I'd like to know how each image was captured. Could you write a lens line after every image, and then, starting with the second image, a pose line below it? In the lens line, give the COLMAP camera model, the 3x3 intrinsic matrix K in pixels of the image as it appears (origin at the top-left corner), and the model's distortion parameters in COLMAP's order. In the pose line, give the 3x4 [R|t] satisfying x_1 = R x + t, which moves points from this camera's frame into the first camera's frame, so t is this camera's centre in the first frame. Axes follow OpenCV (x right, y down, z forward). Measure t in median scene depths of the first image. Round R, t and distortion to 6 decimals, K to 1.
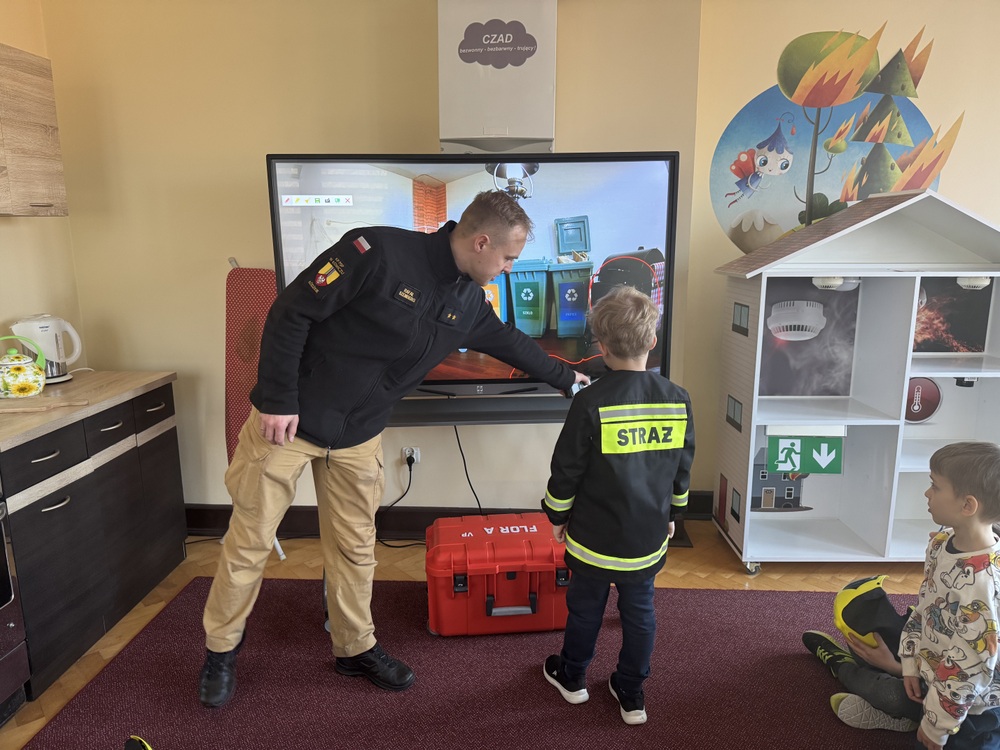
lens RADIAL K [[708.9, 0, 500.0], [0, 708.9, 375.0], [0, 0, 1]] dist [0.030604, -0.043672]
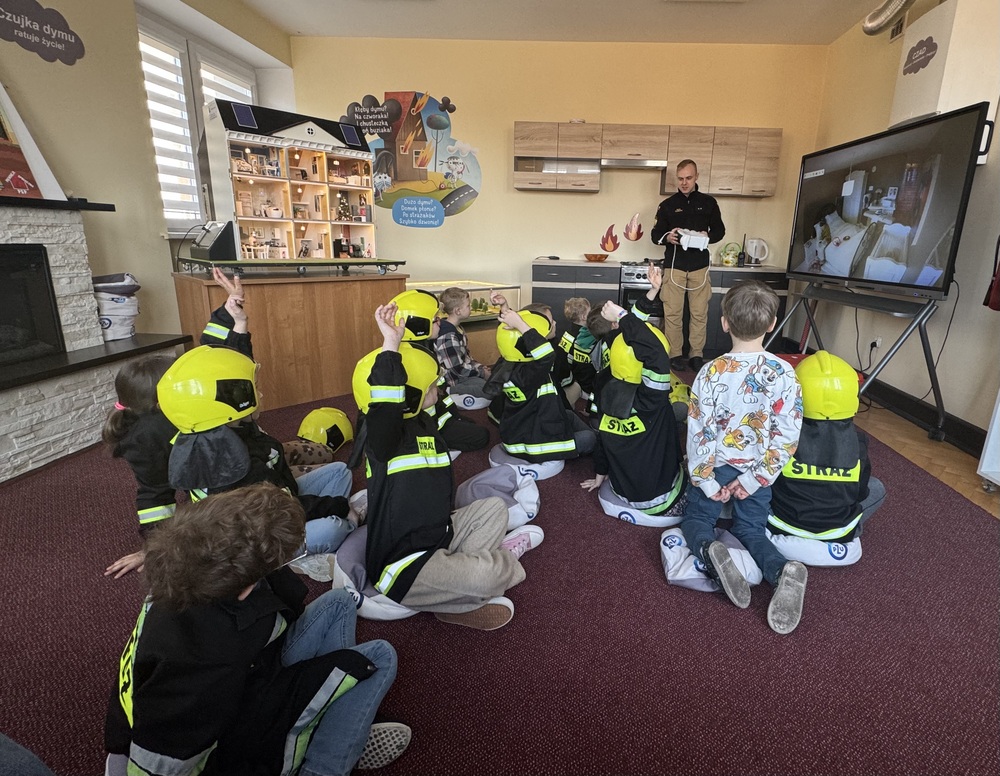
lens RADIAL K [[484.3, 0, 551.6], [0, 484.3, 357.3], [0, 0, 1]] dist [-0.019088, -0.000382]
pose [[0.007645, 0.243145, -0.969960, 1.082824], [-0.230366, 0.944326, 0.234904, 0.079830], [0.973074, 0.221650, 0.063232, 0.304353]]
